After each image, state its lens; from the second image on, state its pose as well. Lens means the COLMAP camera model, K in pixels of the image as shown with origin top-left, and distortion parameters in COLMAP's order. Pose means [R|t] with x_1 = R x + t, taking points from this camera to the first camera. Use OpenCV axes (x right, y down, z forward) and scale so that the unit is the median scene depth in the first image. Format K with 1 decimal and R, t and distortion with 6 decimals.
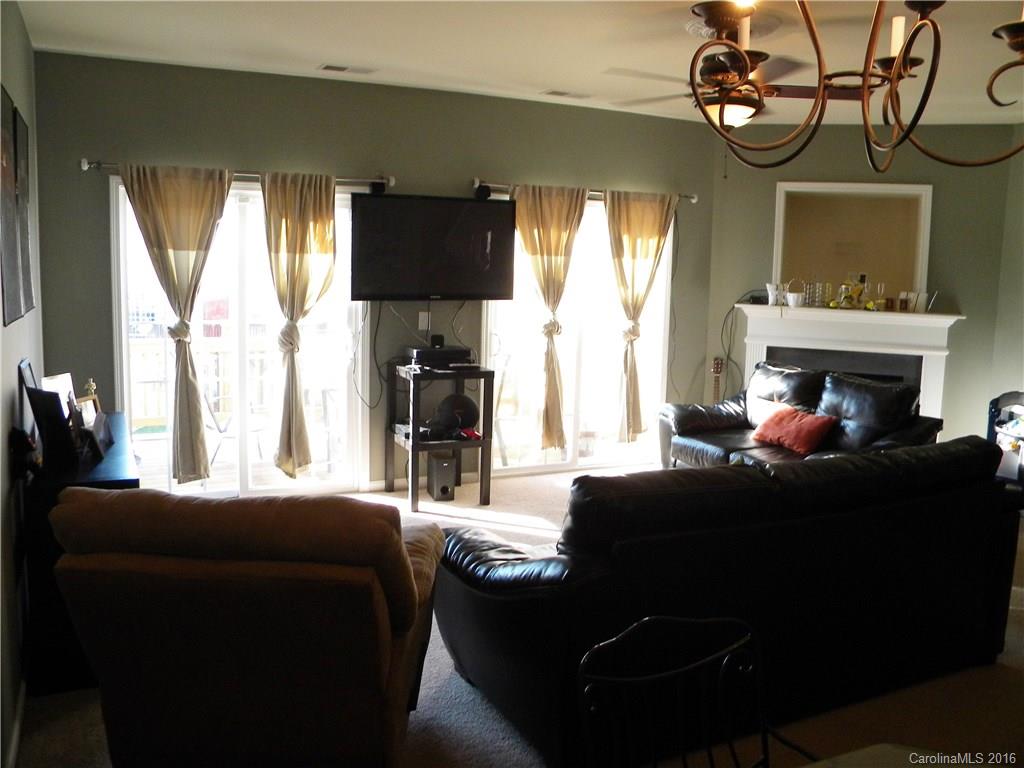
lens RADIAL K [[869.1, 0, 521.8], [0, 869.1, 390.4], [0, 0, 1]] dist [-0.126102, 0.044931]
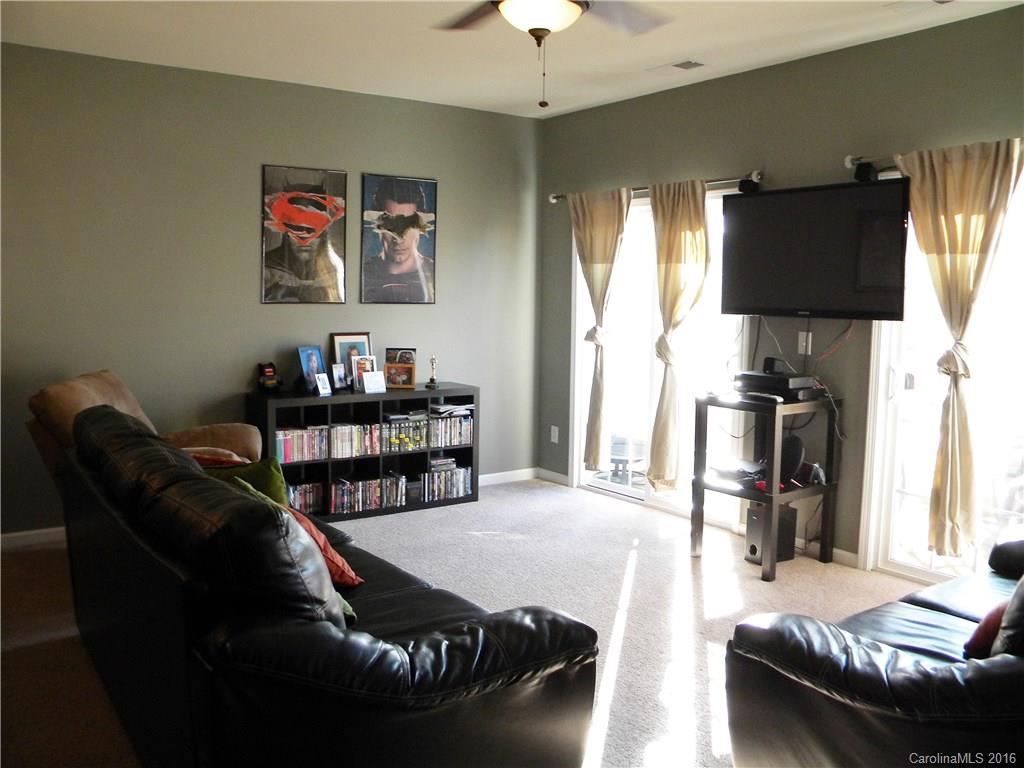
lens RADIAL K [[869.1, 0, 508.3], [0, 869.1, 379.7], [0, 0, 1]] dist [-0.126102, 0.044931]
pose [[0.166154, 0.072812, -0.983408, 0.596355], [-0.159083, 0.986186, 0.046140, -0.037633], [0.973183, 0.148777, 0.175442, 0.571564]]
